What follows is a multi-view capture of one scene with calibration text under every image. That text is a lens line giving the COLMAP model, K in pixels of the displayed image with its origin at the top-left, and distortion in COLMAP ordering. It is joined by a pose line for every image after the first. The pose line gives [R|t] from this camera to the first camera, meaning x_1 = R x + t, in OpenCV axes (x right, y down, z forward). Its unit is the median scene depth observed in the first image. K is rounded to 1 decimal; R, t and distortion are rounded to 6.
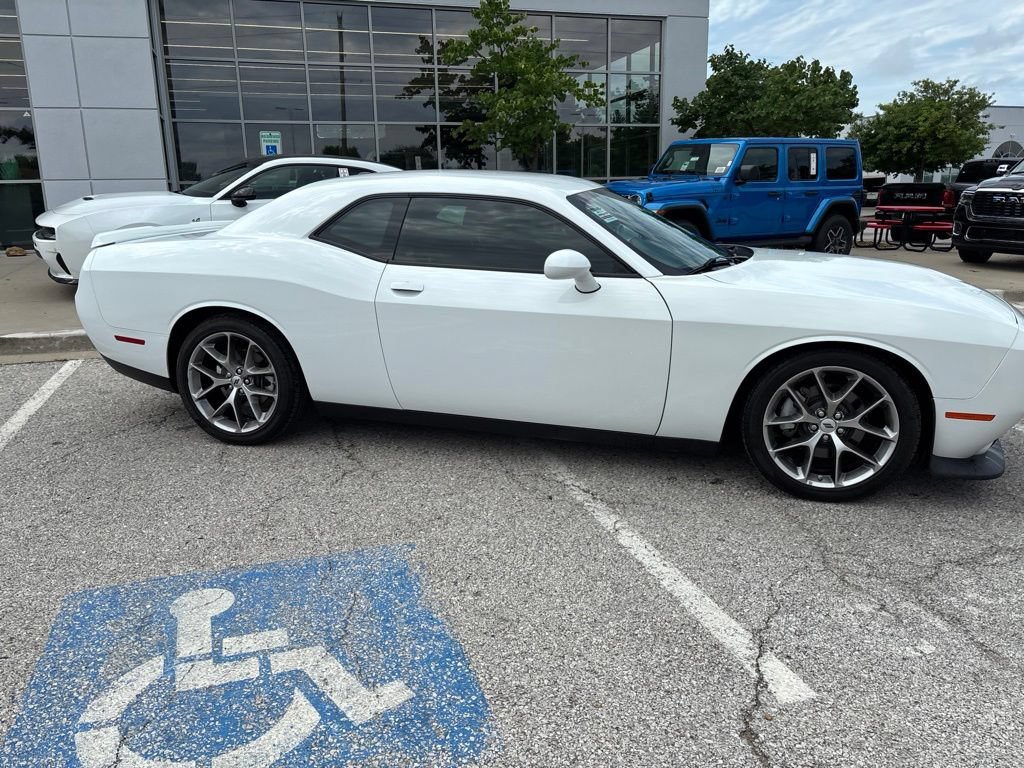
lens RADIAL K [[774.3, 0, 507.8], [0, 774.3, 378.2], [0, 0, 1]] dist [0.046676, -0.055581]
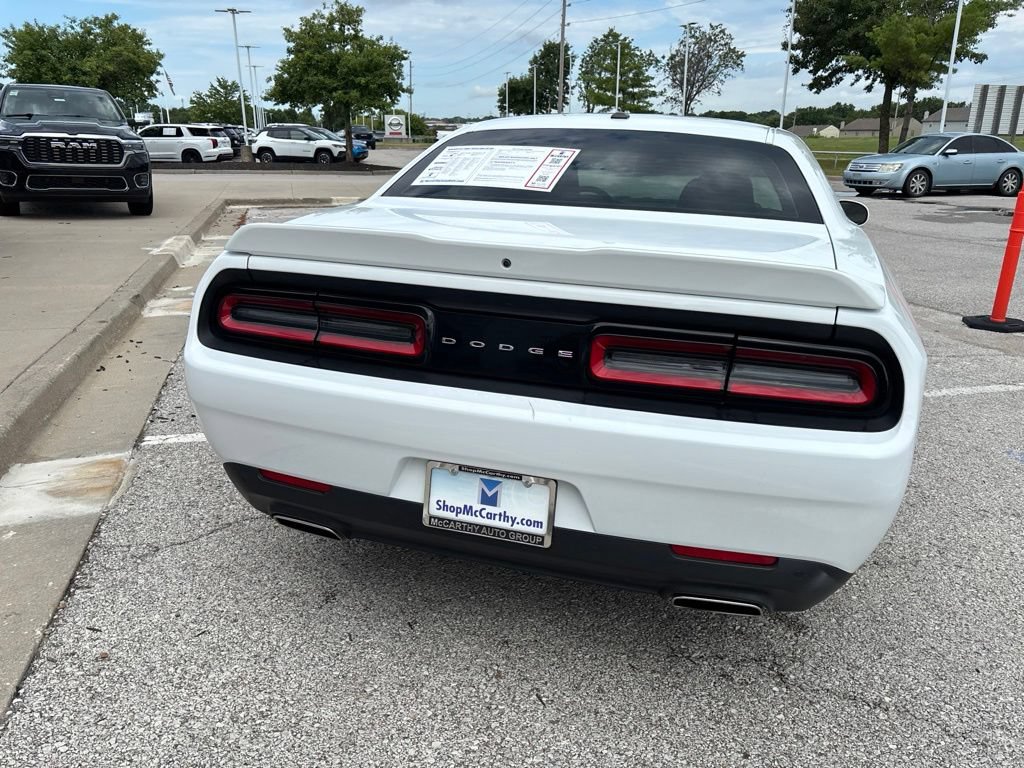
lens RADIAL K [[774.3, 0, 509.4], [0, 774.3, 381.6], [0, 0, 1]] dist [0.046676, -0.055581]
pose [[0.024396, -0.289192, 0.956960, -1.043915], [0.215440, 0.936274, 0.277448, -0.318851], [-0.976212, 0.199399, 0.085145, 1.340337]]
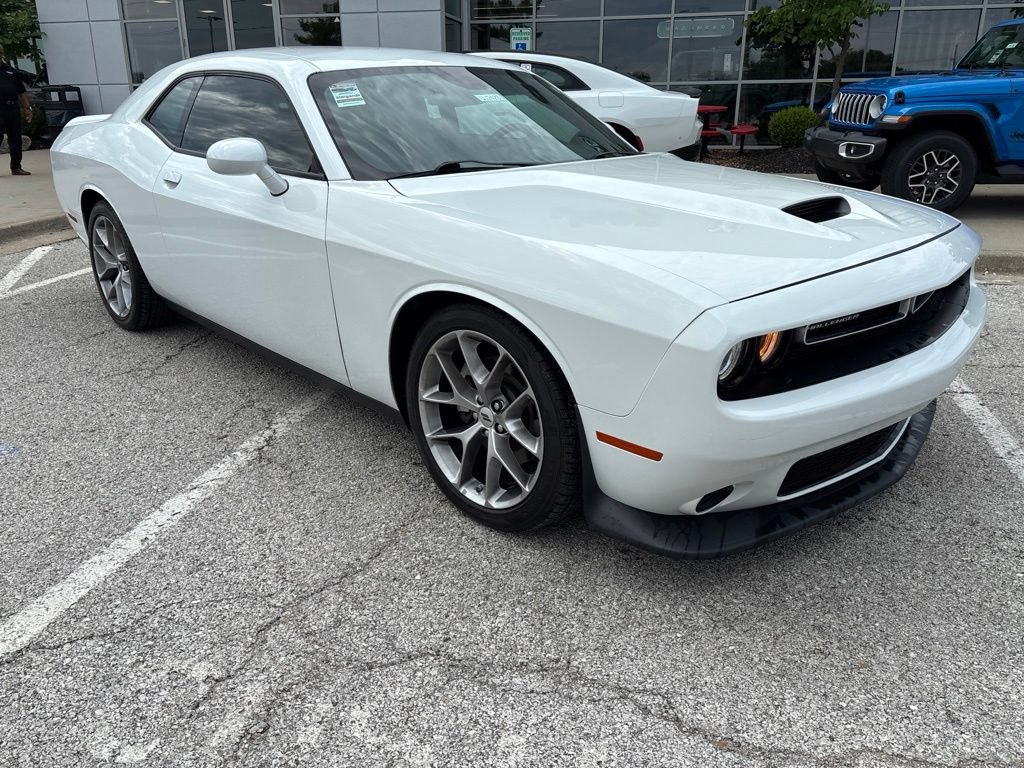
lens RADIAL K [[774.3, 0, 510.5], [0, 774.3, 390.4], [0, 0, 1]] dist [0.046676, -0.055581]
pose [[0.862901, 0.183040, -0.471061, 0.686374], [-0.126450, 0.980655, 0.149418, -0.061389], [0.489298, -0.069367, 0.869353, 0.388622]]
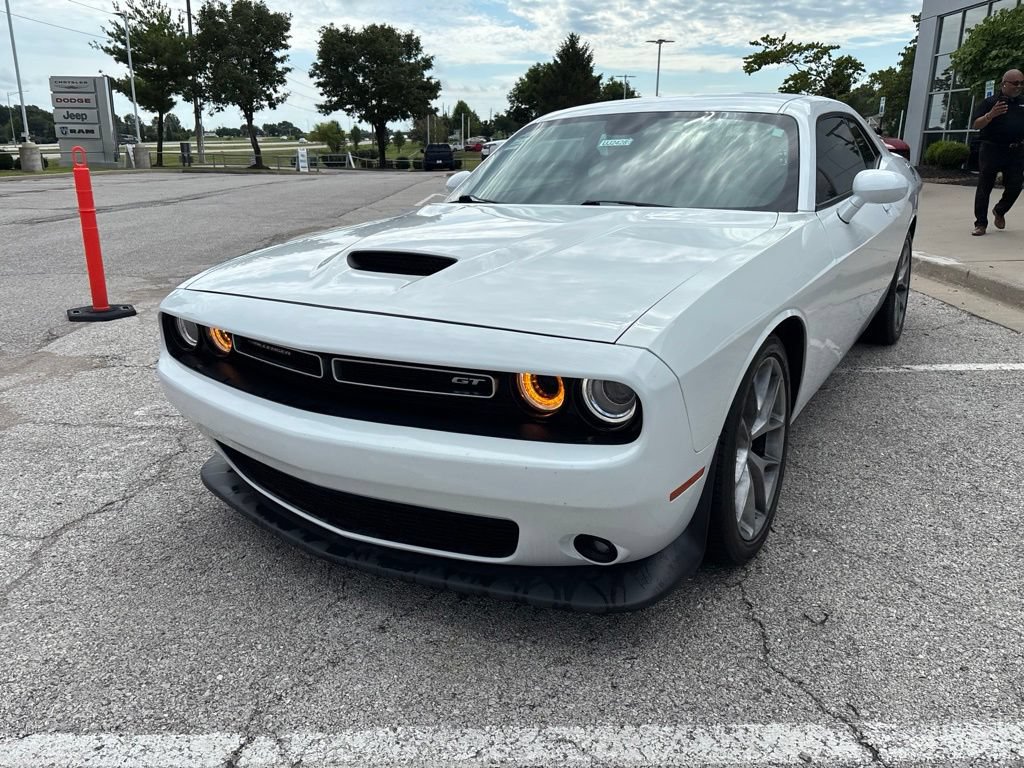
lens RADIAL K [[774.3, 0, 506.9], [0, 774.3, 378.7], [0, 0, 1]] dist [0.046676, -0.055581]
pose [[-0.301202, 0.287040, -0.909332, 1.121612], [-0.217776, 0.907708, 0.358663, -0.293462], [0.928359, 0.306061, -0.210893, 1.298390]]
